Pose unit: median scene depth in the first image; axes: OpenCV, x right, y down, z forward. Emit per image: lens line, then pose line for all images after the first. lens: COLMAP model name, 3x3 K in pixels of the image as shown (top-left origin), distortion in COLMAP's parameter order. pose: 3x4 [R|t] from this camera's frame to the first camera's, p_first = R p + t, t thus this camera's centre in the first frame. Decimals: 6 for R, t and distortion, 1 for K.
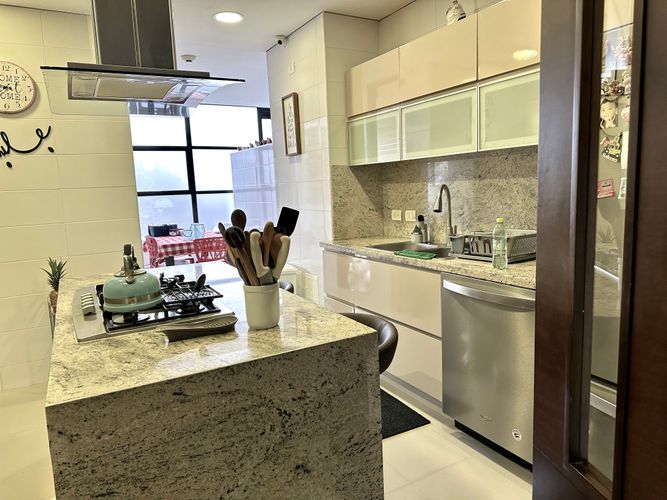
lens RADIAL K [[467.3, 0, 337.2], [0, 467.3, 249.7], [0, 0, 1]] dist [0.013417, 0.001184]
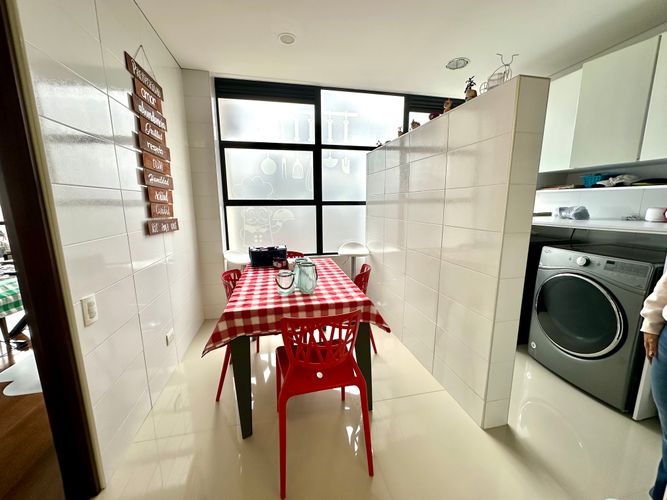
lens RADIAL K [[264.1, 0, 333.6], [0, 264.1, 252.8], [0, 0, 1]] dist [0.000205, -0.000015]
pose [[0.953666, 0.088203, -0.287648, -0.145669], [-0.072080, 0.995200, 0.066188, -0.069385], [0.292105, -0.042387, 0.955446, 0.572955]]
